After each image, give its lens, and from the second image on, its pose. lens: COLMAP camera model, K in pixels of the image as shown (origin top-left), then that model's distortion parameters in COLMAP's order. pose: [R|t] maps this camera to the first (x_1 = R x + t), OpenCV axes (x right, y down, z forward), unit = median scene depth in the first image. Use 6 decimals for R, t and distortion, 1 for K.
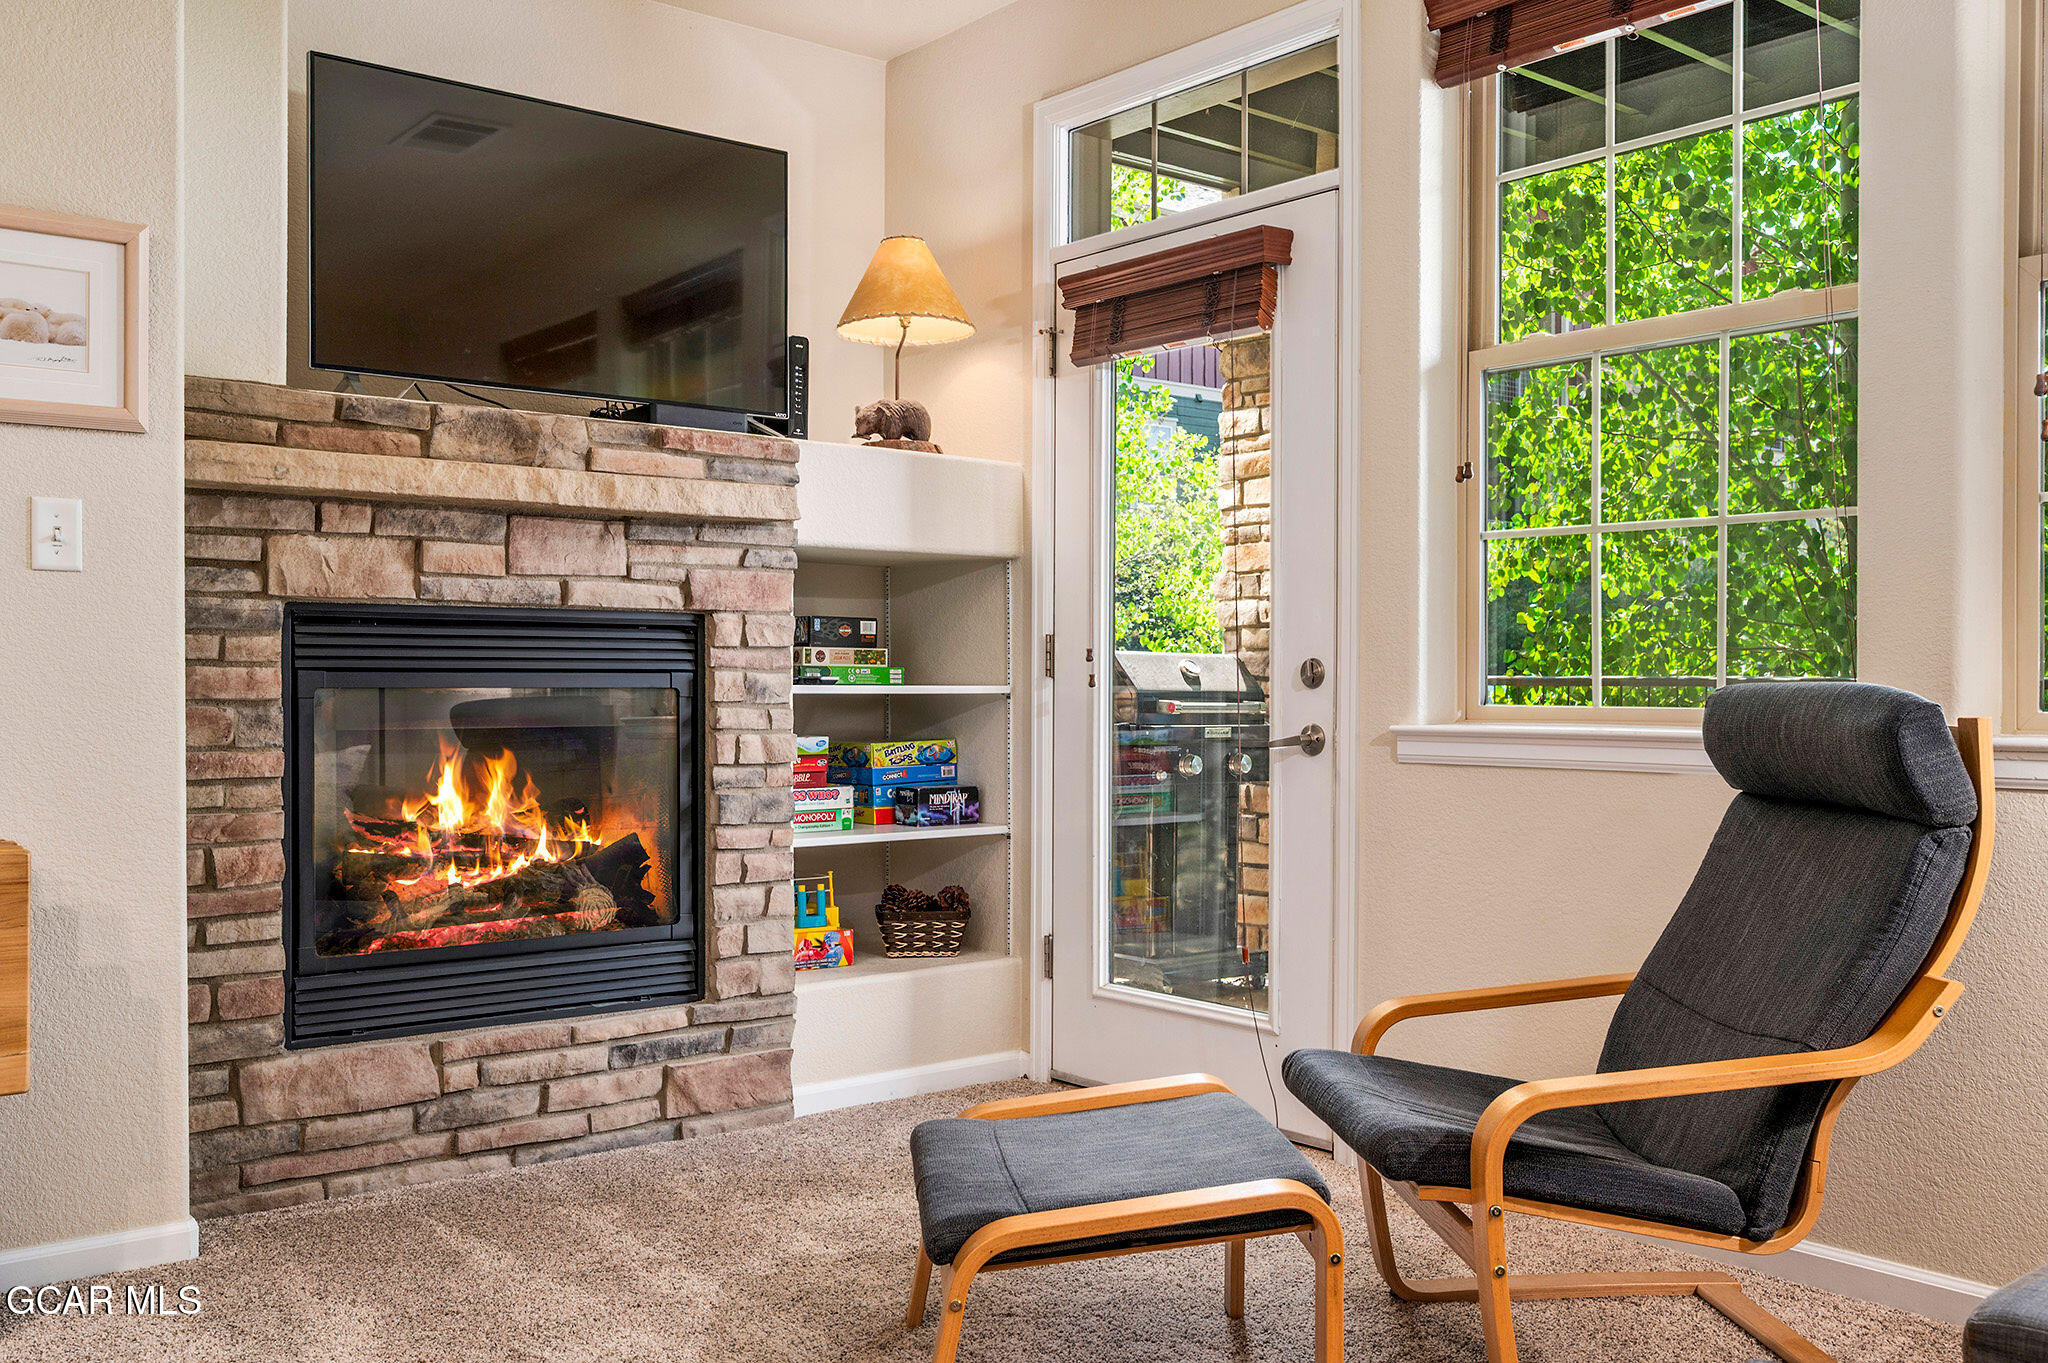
lens RADIAL K [[1794.3, 0, 1033.7], [0, 1794.3, 678.1], [0, 0, 1]] dist [-0.013463, 0.010281]
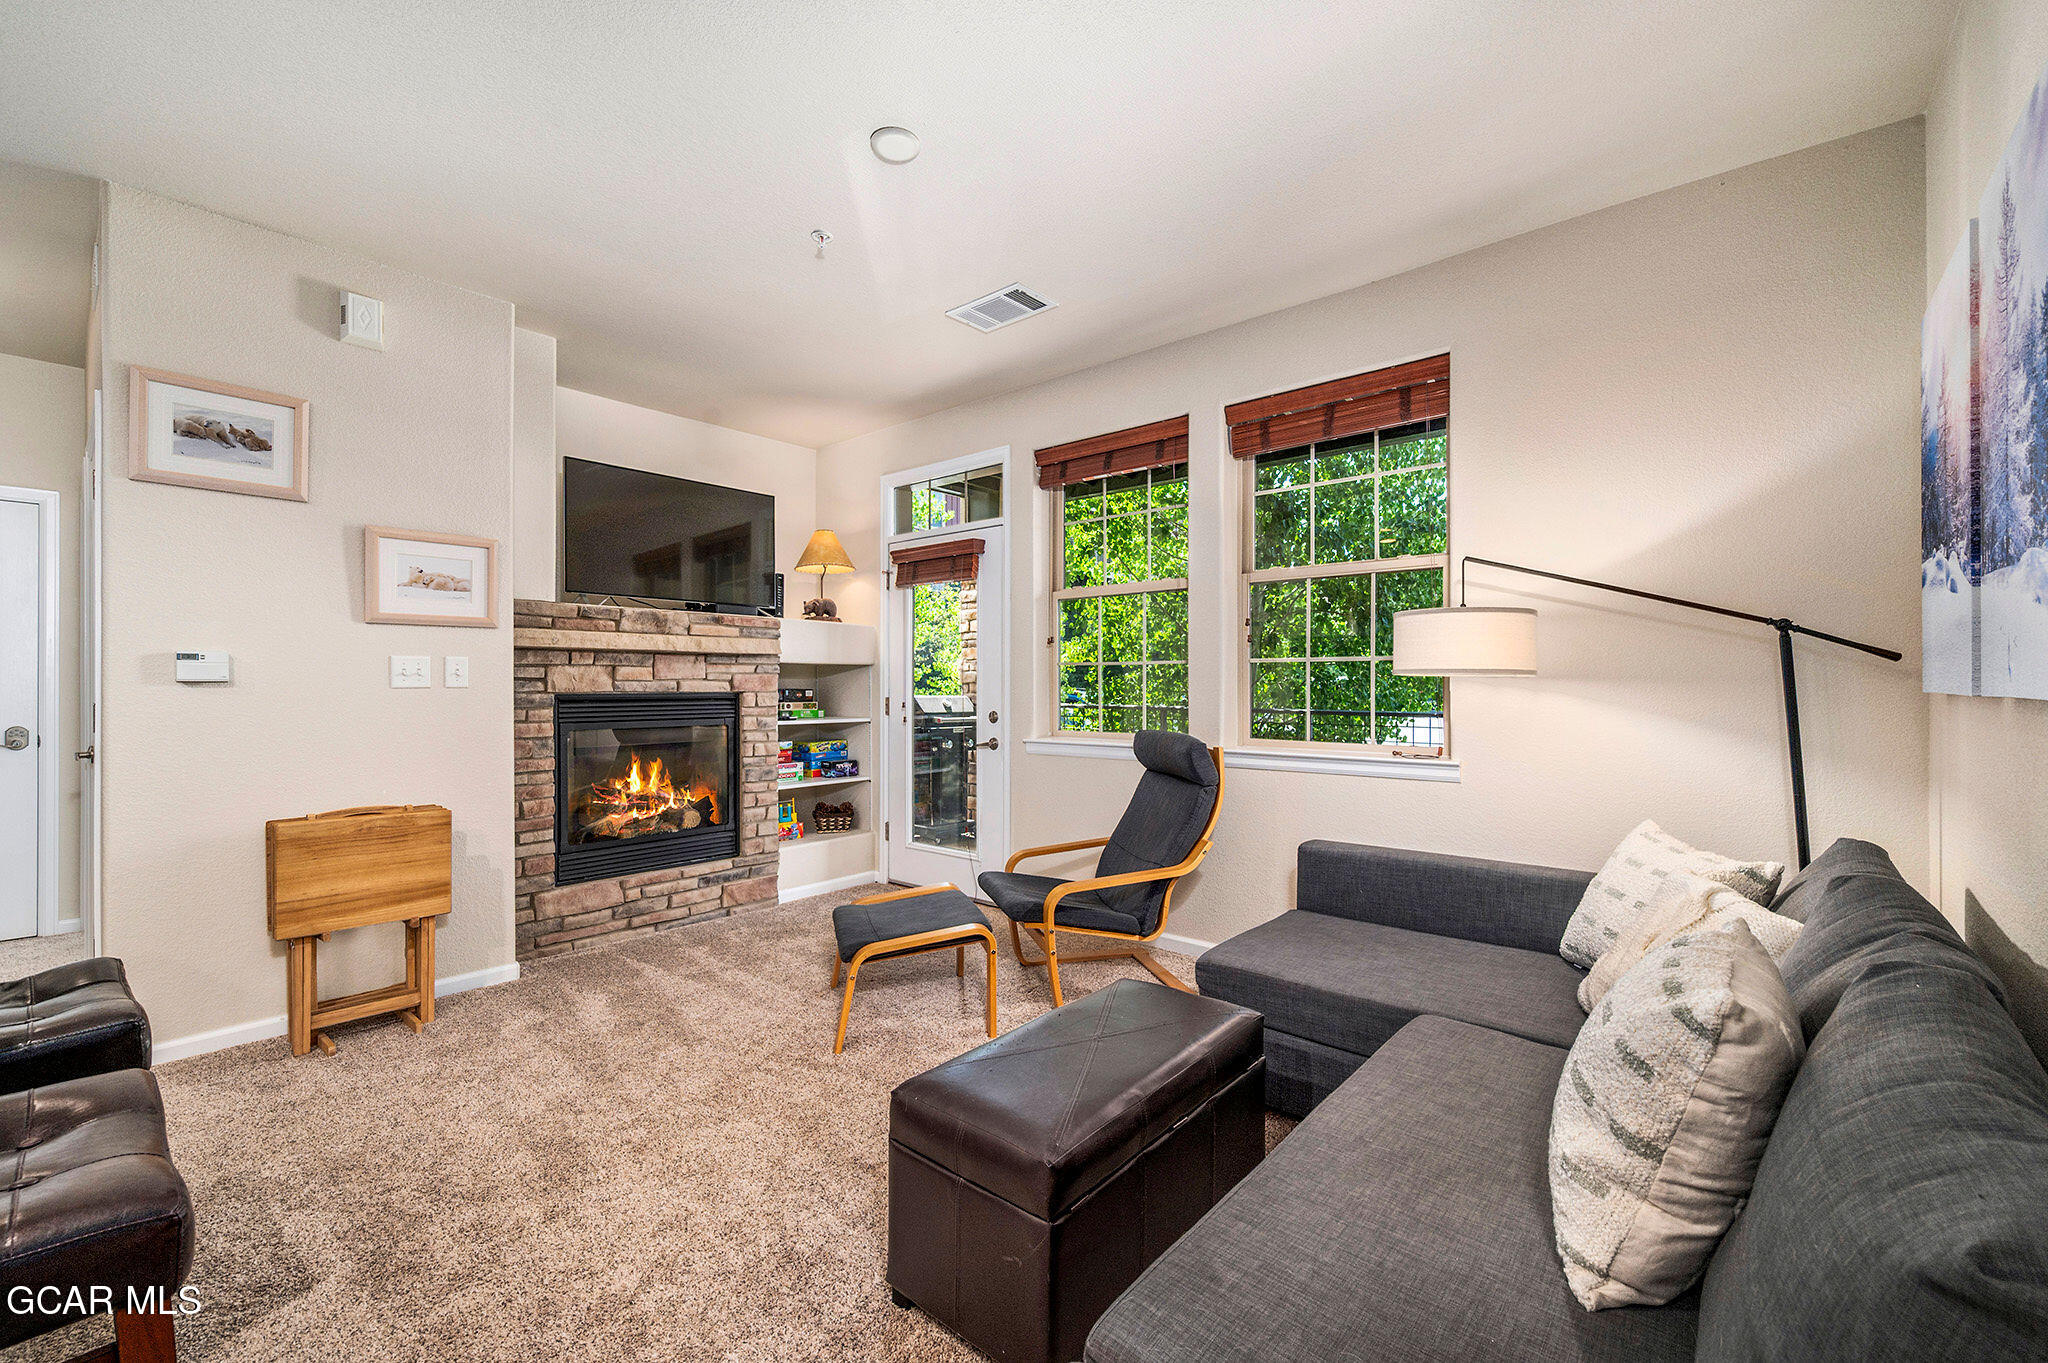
lens RADIAL K [[820.5, 0, 1021.6], [0, 820.5, 679.6], [0, 0, 1]] dist [-0.009343, -0.000524]
pose [[0.985186, -0.002564, 0.171471, -0.002095], [0.004007, 0.999959, -0.008071, -0.049710], [-0.171443, 0.008638, 0.985156, -0.149658]]
